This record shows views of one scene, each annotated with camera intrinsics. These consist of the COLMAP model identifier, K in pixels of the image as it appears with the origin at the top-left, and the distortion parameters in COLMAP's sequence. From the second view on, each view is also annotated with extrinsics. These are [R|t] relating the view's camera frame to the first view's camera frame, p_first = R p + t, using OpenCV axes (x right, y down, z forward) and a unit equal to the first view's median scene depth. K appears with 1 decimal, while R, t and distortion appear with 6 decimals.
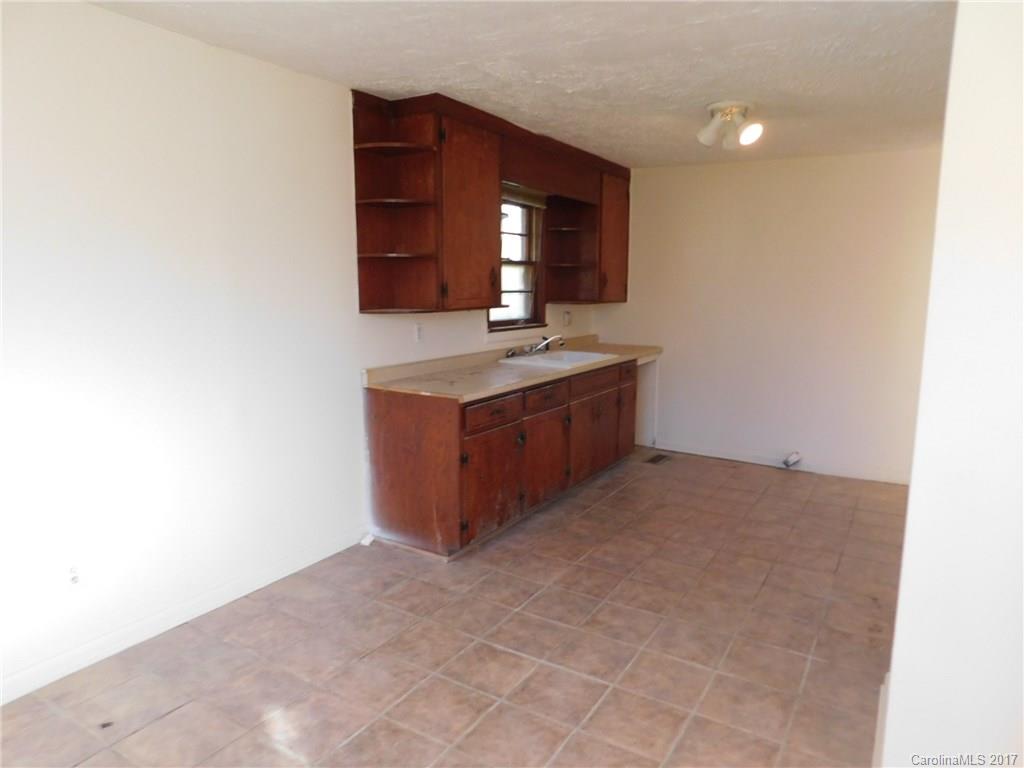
lens RADIAL K [[674.9, 0, 509.4], [0, 674.9, 385.7], [0, 0, 1]] dist [-0.076025, 0.060985]
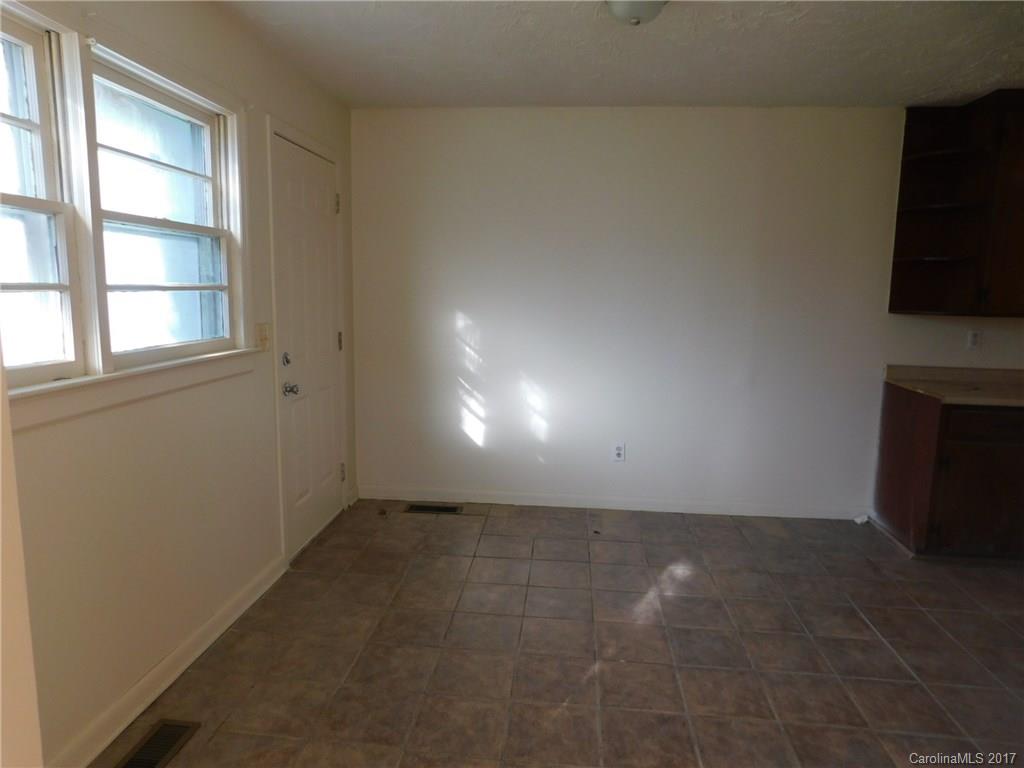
lens RADIAL K [[674.9, 0, 509.4], [0, 674.9, 385.7], [0, 0, 1]] dist [-0.076025, 0.060985]
pose [[0.441263, 0.137963, -0.886709, 0.490661], [-0.158741, 0.984529, 0.074187, 0.027692], [0.883226, 0.108021, 0.456336, -0.026522]]
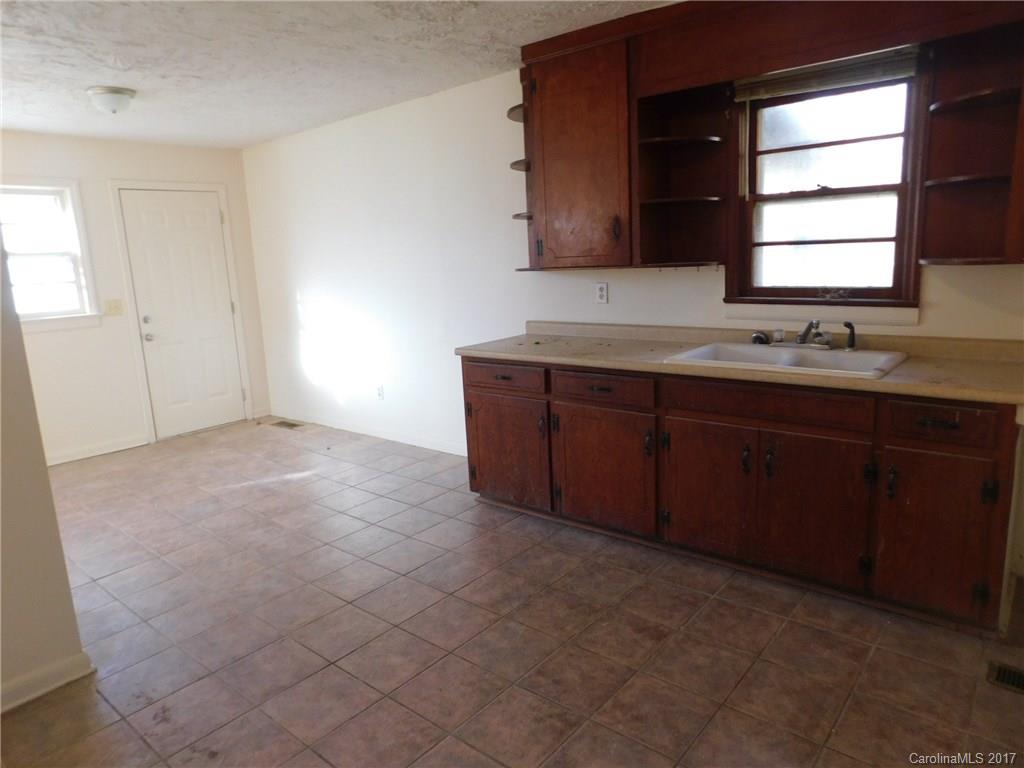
lens RADIAL K [[674.9, 0, 509.4], [0, 674.9, 385.7], [0, 0, 1]] dist [-0.076025, 0.060985]
pose [[-0.152303, 0.190560, -0.969789, 0.938188], [-0.107113, 0.972274, 0.207870, -0.154612], [0.982512, 0.135537, -0.127669, 1.172164]]
